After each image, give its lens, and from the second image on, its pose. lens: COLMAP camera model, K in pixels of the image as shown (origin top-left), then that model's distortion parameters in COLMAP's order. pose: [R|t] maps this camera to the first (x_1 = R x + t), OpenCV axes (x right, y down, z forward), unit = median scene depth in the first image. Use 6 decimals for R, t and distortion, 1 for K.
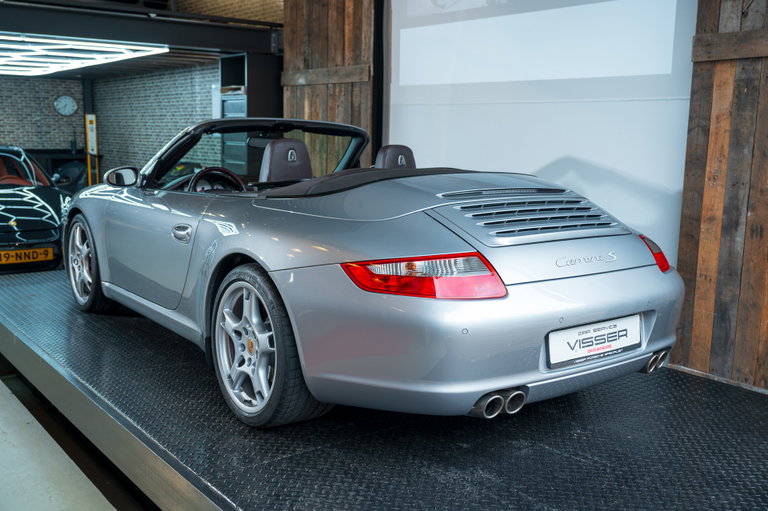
lens RADIAL K [[764.2, 0, 380.4], [0, 764.2, 252.4], [0, 0, 1]] dist [-0.008837, 0.000000]
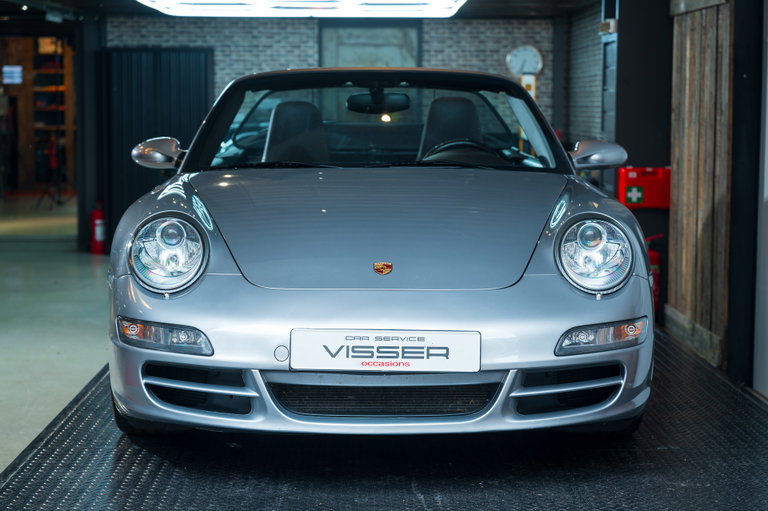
lens RADIAL K [[1550.2, 0, 379.1], [0, 1550.2, 262.7], [0, 0, 1]] dist [0.061007, 0.000000]
pose [[0.783192, 0.046049, -0.620072, 1.040962], [-0.086781, 0.995589, -0.035673, 0.077334], [0.615694, 0.081749, 0.783734, -0.092448]]
